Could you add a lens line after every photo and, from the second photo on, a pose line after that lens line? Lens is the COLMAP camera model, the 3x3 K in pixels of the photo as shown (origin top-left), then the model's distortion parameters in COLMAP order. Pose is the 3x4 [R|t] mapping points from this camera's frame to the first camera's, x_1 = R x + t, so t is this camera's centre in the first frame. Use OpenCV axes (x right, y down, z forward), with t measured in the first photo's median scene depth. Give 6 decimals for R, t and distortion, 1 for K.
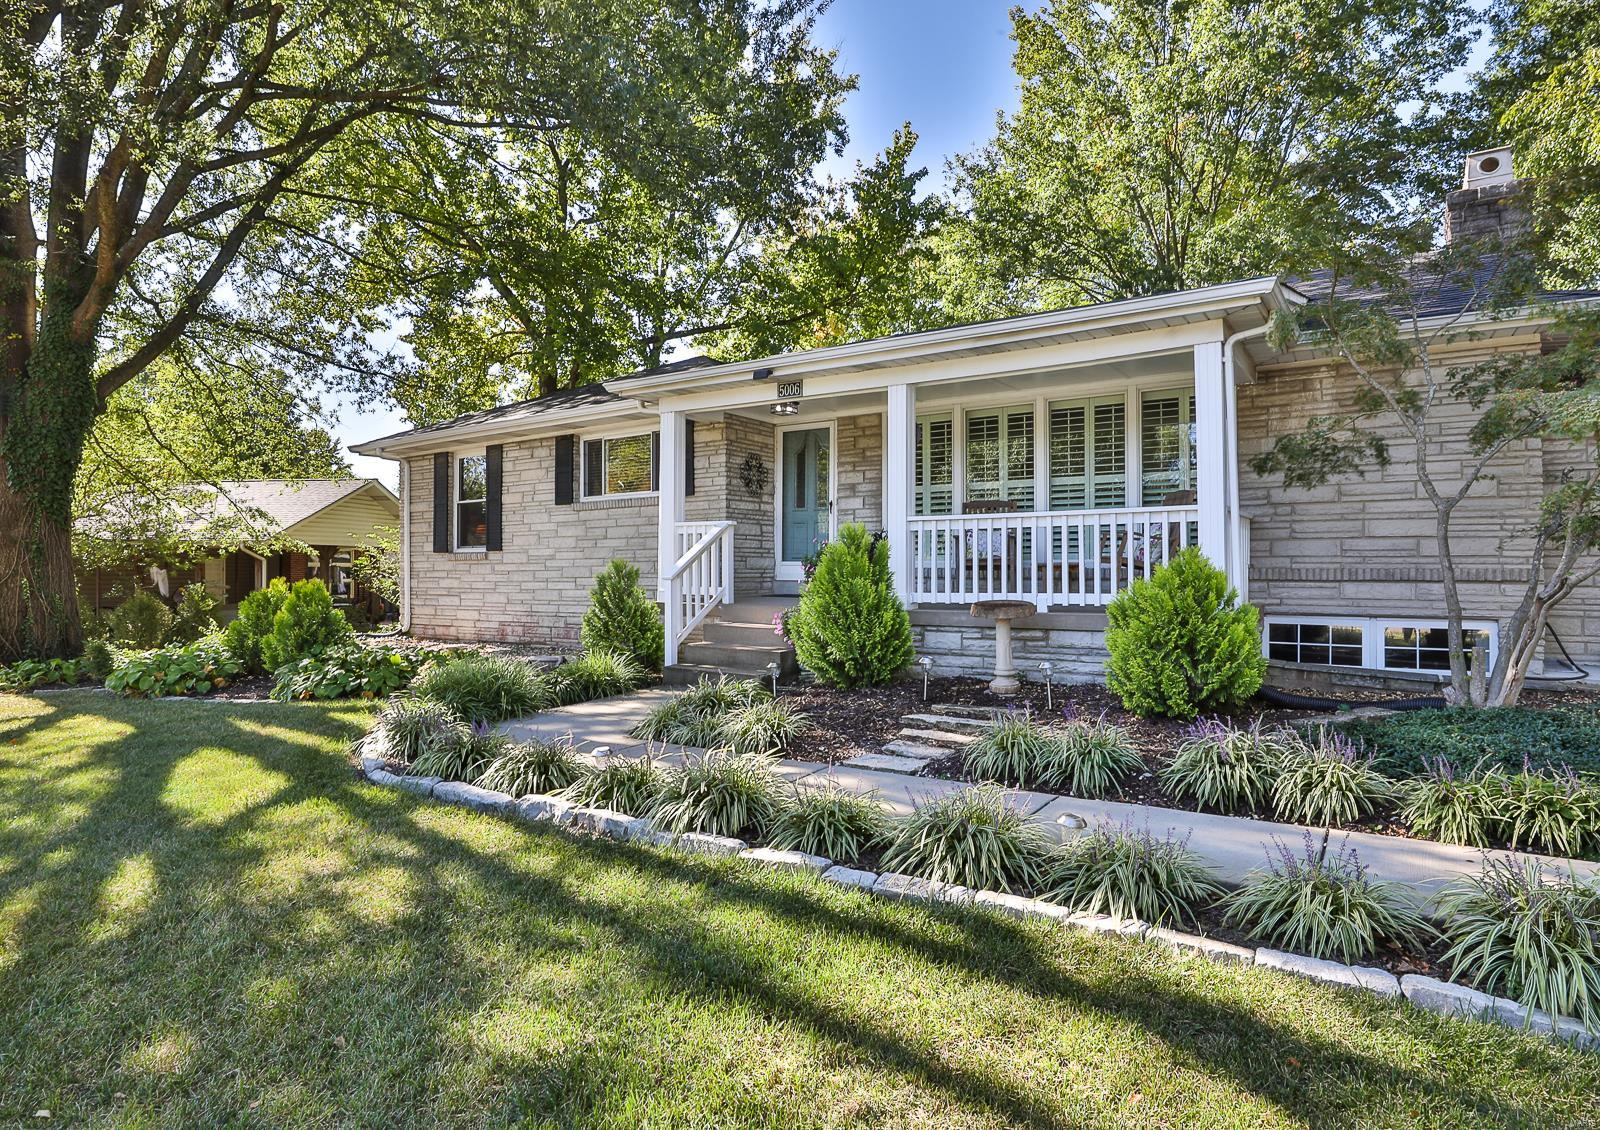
lens RADIAL K [[914.5, 0, 800.0], [0, 914.5, 565.0], [0, 0, 1]] dist [-0.000307, -0.000022]
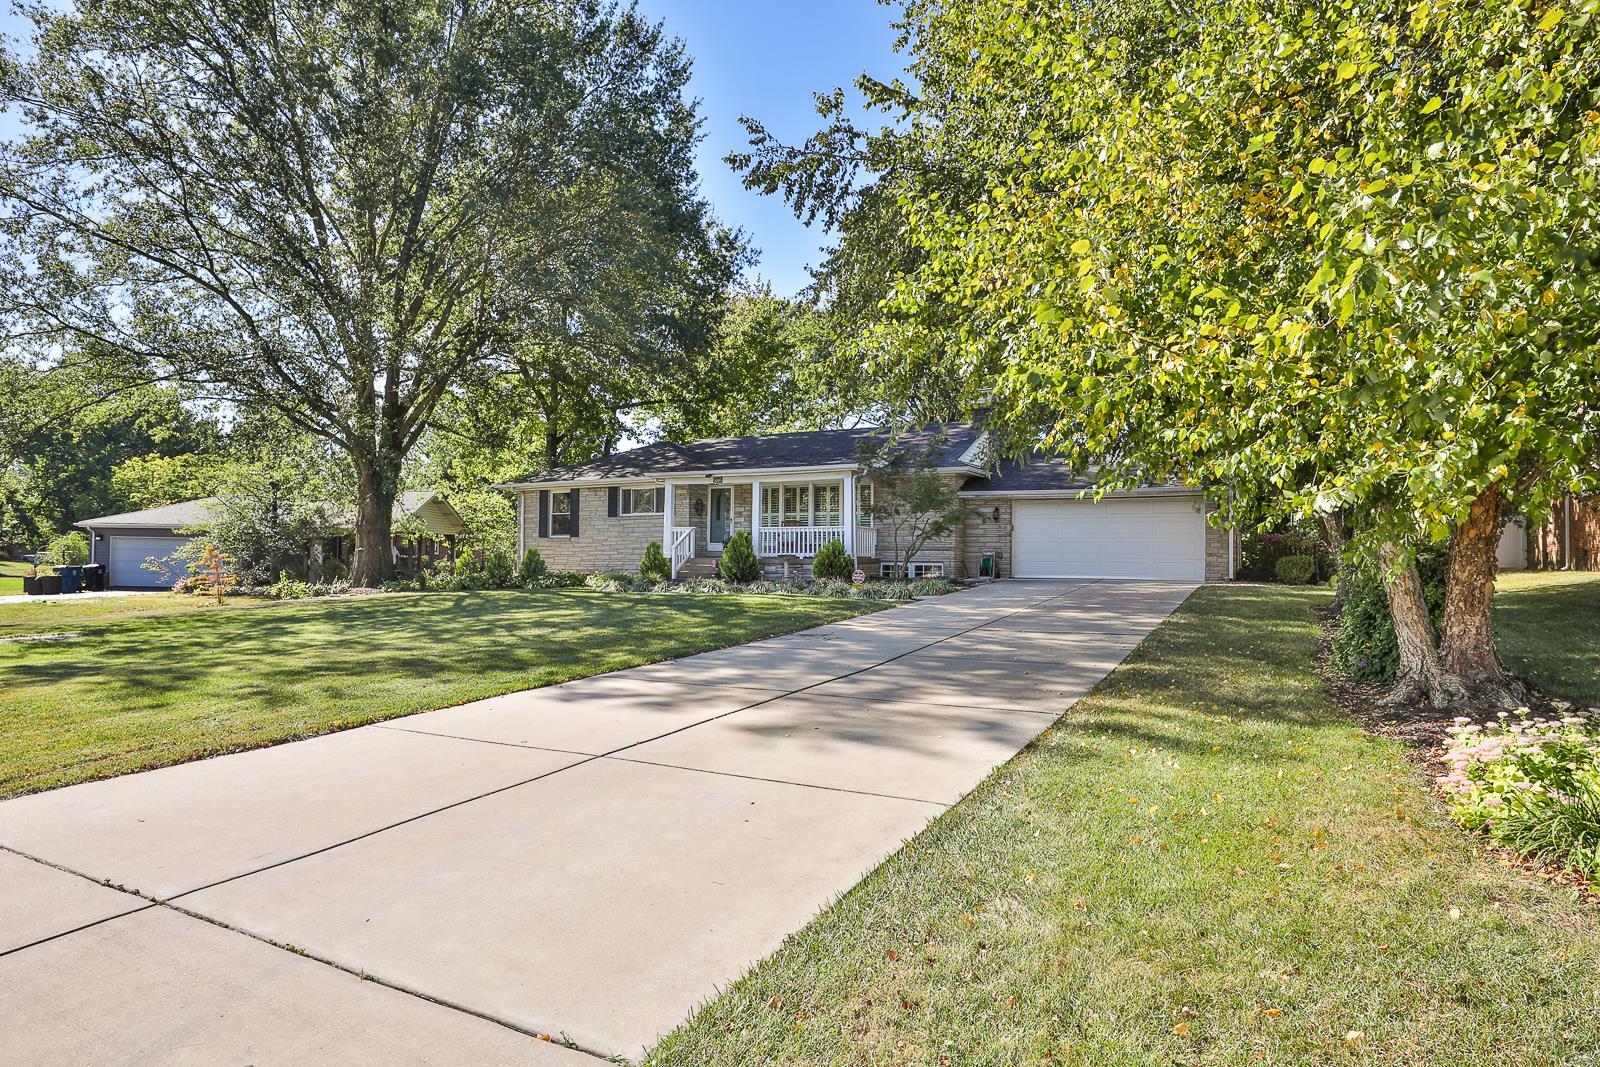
lens RADIAL K [[867.0, 0, 800.0], [0, 867.0, 533.5], [0, 0, 1]] dist [0.000013, -0.000006]
pose [[0.991416, 0.015033, 0.129879, -0.092215], [-0.011588, 0.999562, -0.027245, 0.033956], [-0.130231, 0.025506, 0.991156, -1.451242]]
